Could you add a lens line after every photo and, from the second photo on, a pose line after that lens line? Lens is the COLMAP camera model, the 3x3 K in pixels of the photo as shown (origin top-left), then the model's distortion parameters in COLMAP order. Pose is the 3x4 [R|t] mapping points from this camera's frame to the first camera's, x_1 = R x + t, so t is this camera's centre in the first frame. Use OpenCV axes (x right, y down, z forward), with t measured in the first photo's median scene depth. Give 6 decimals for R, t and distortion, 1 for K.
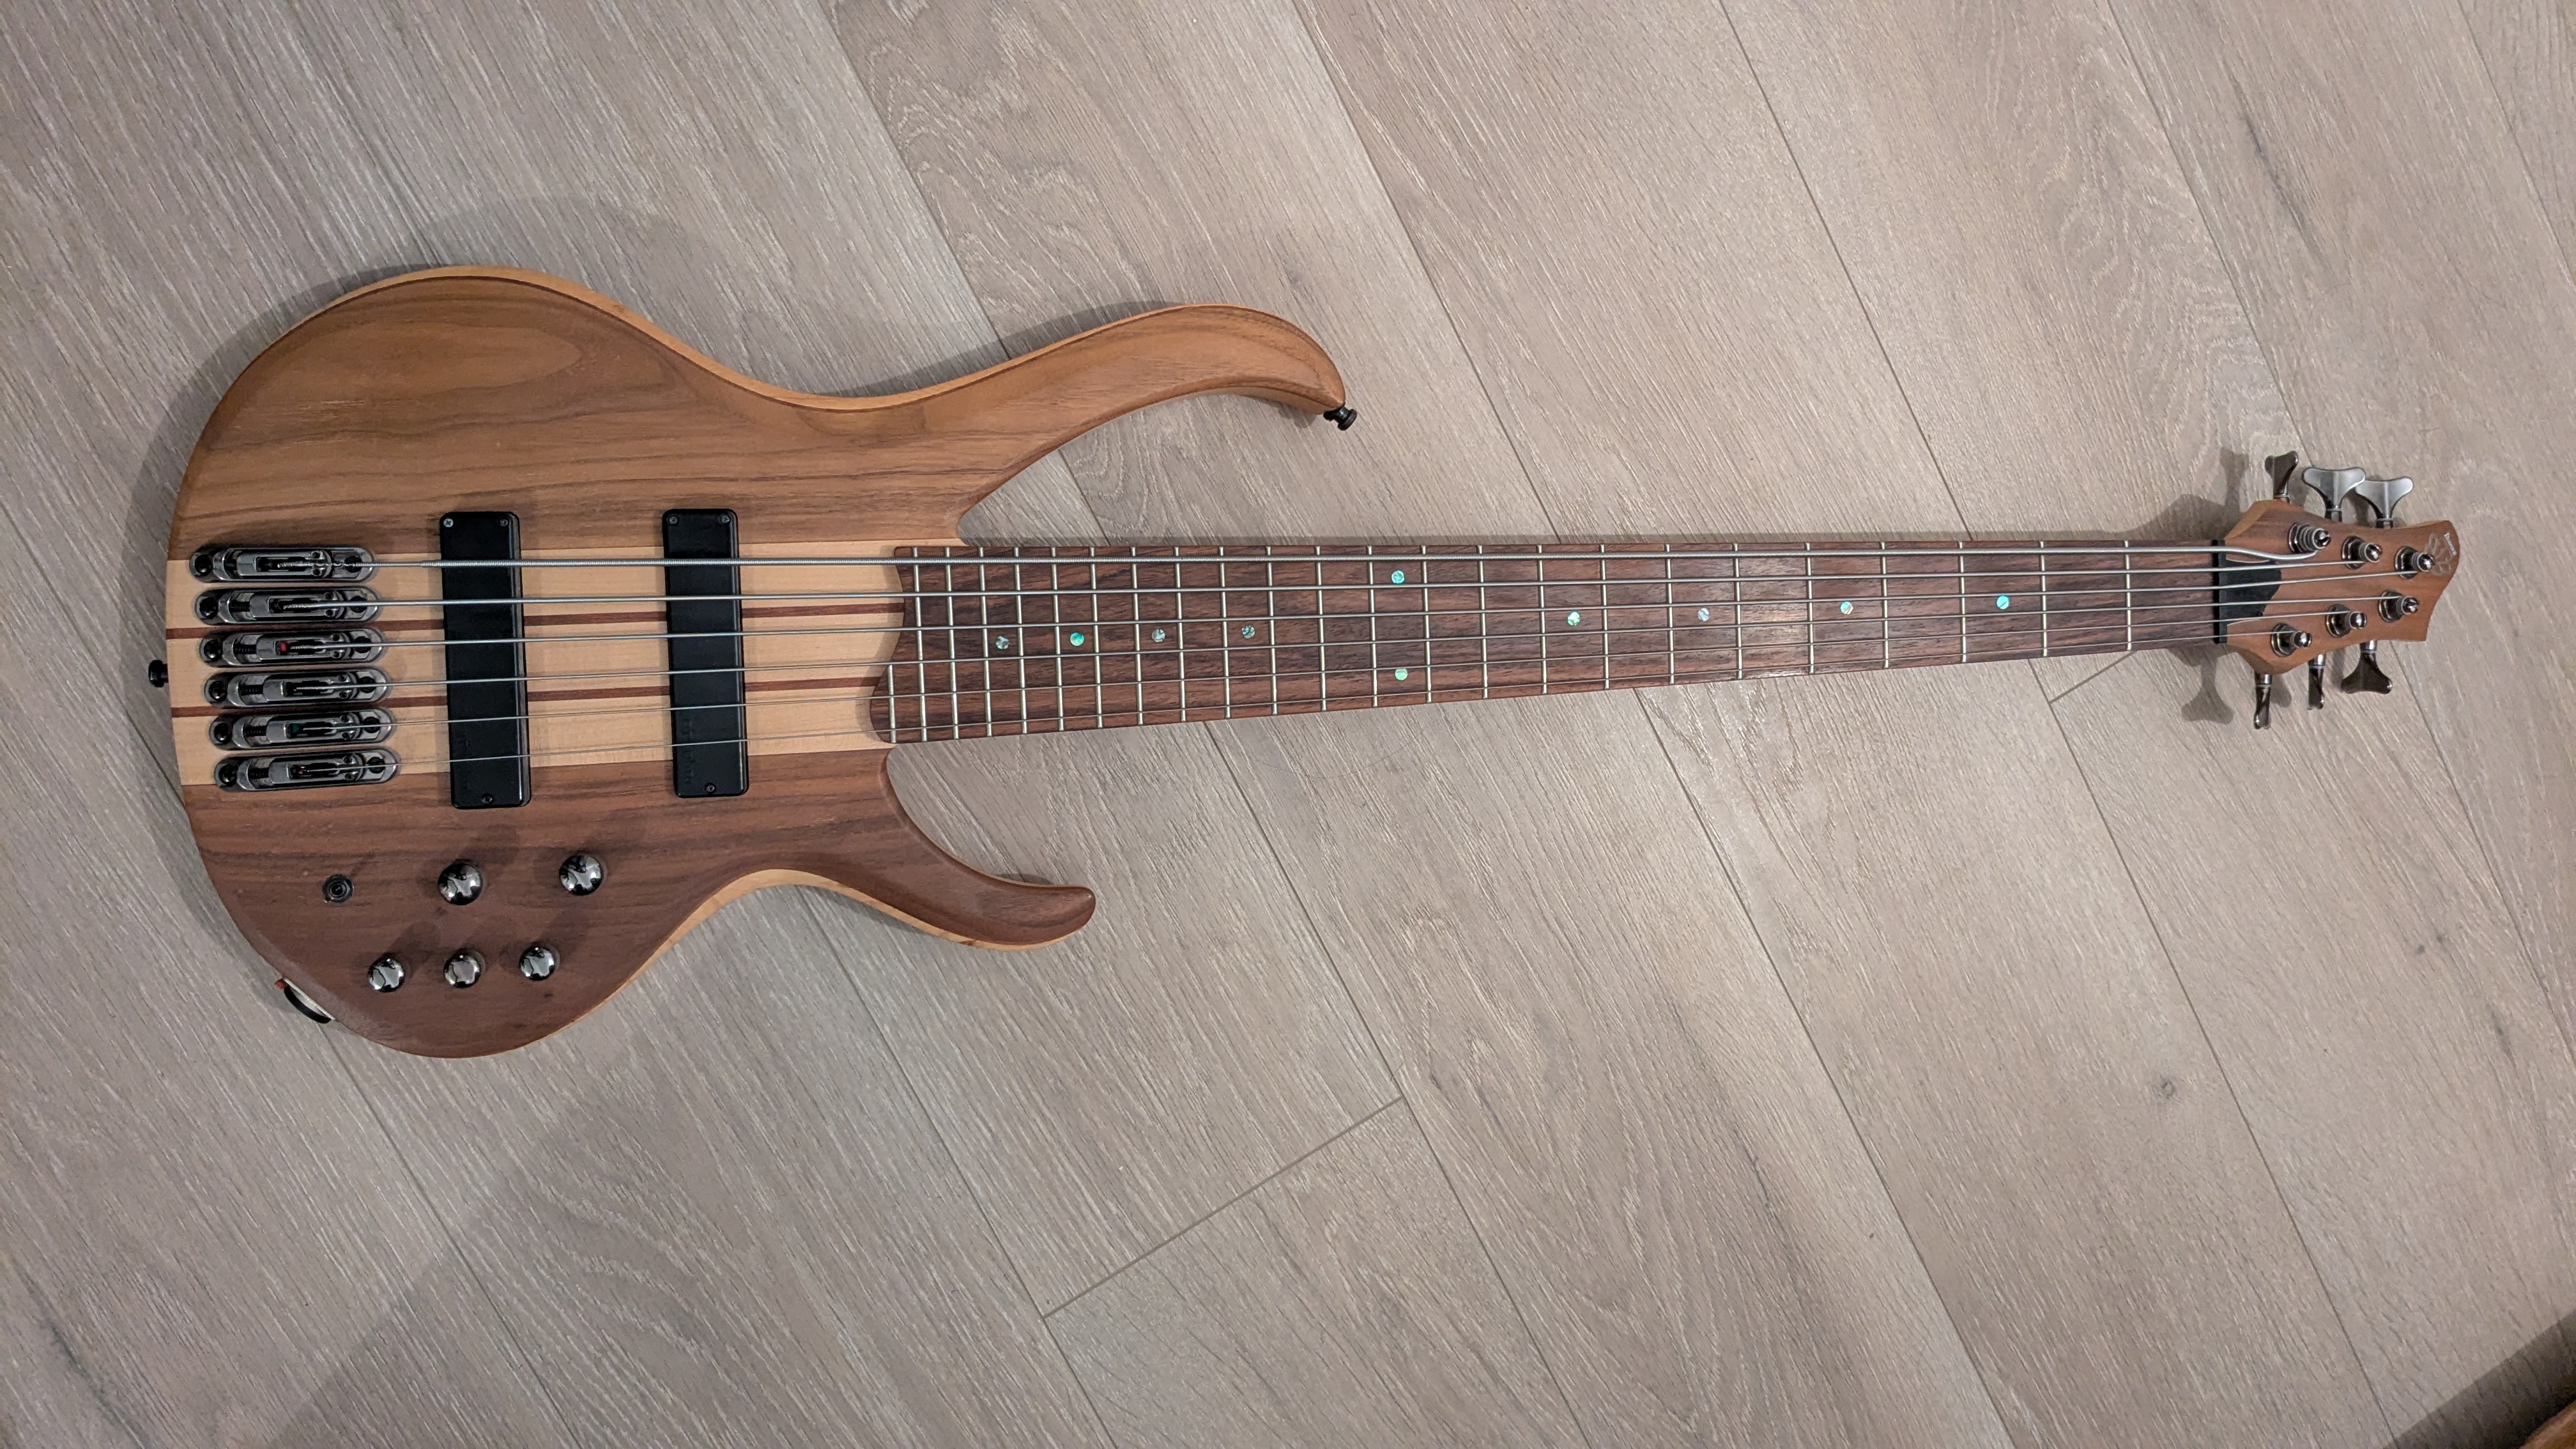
lens RADIAL K [[1982.5, 0, 1292.1], [0, 1982.5, 682.2], [0, 0, 1]] dist [0.023485, -0.063080]
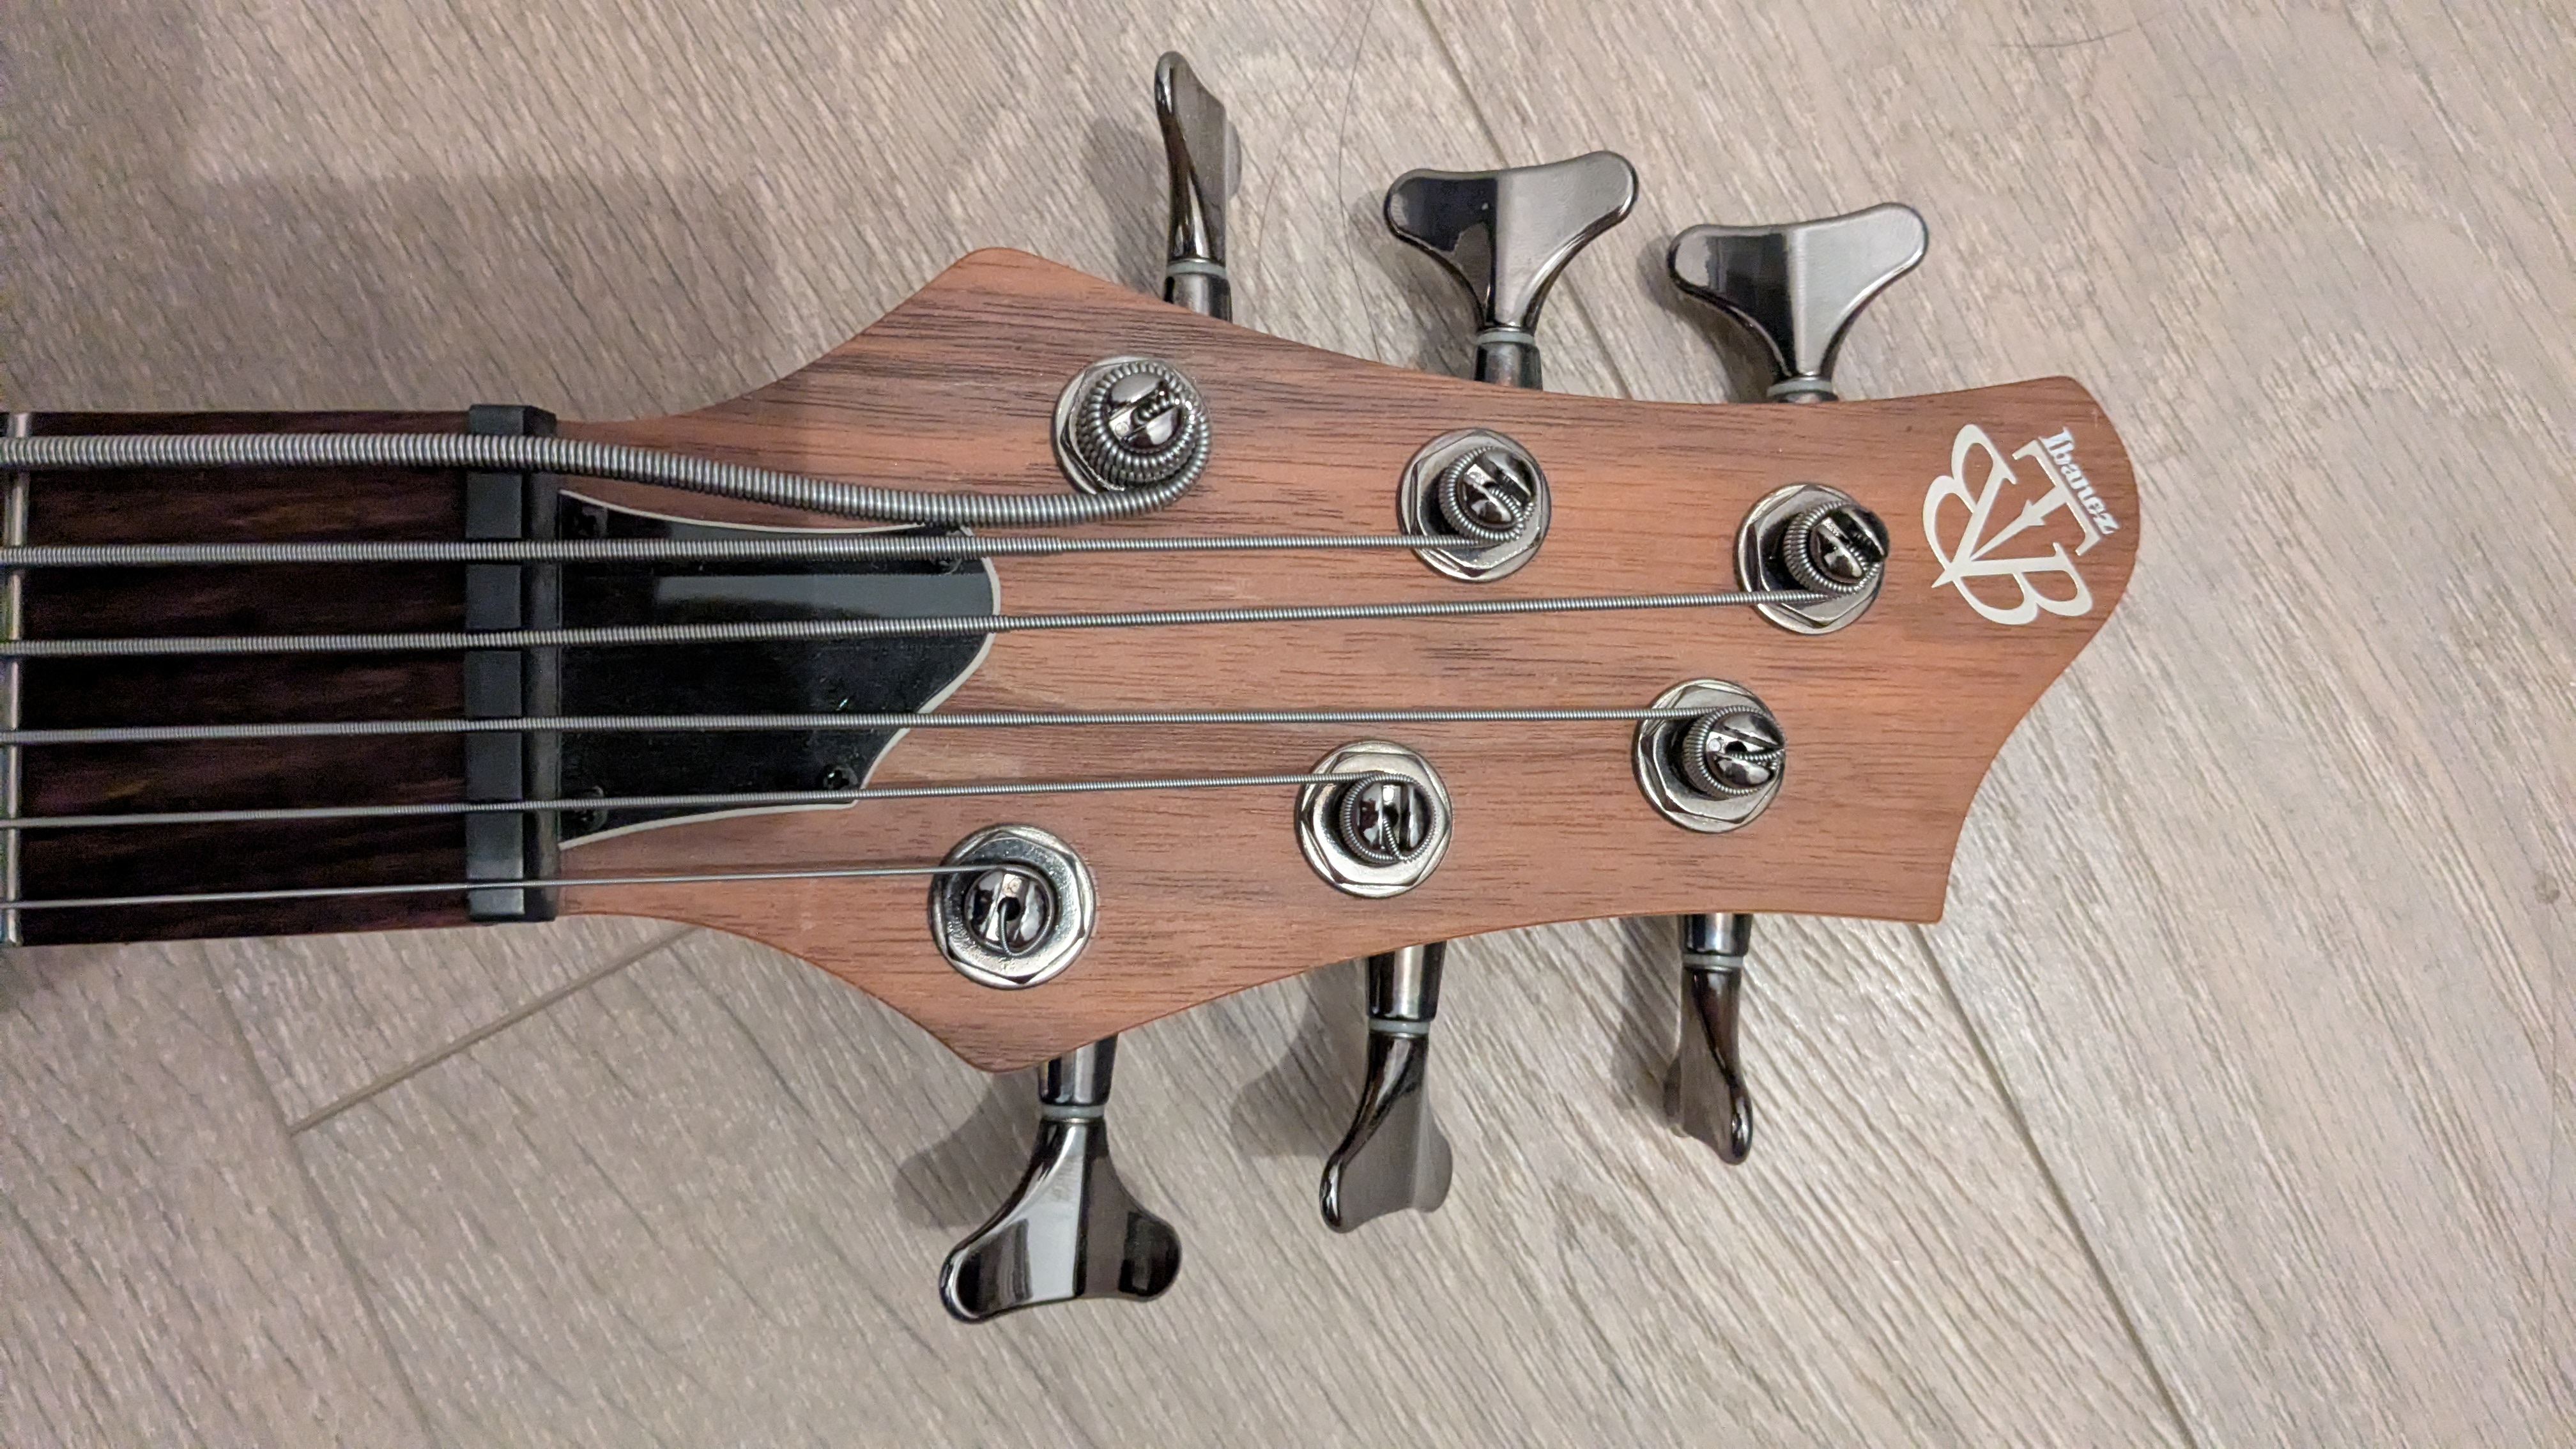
lens RADIAL K [[1982.5, 0, 1292.1], [0, 1982.5, 682.2], [0, 0, 1]] dist [0.023485, -0.063080]
pose [[0.974496, -0.001137, -0.224401, 0.541170], [-0.021880, 0.994741, -0.100056, -0.022994], [0.223335, 0.102414, 0.969347, 0.760946]]
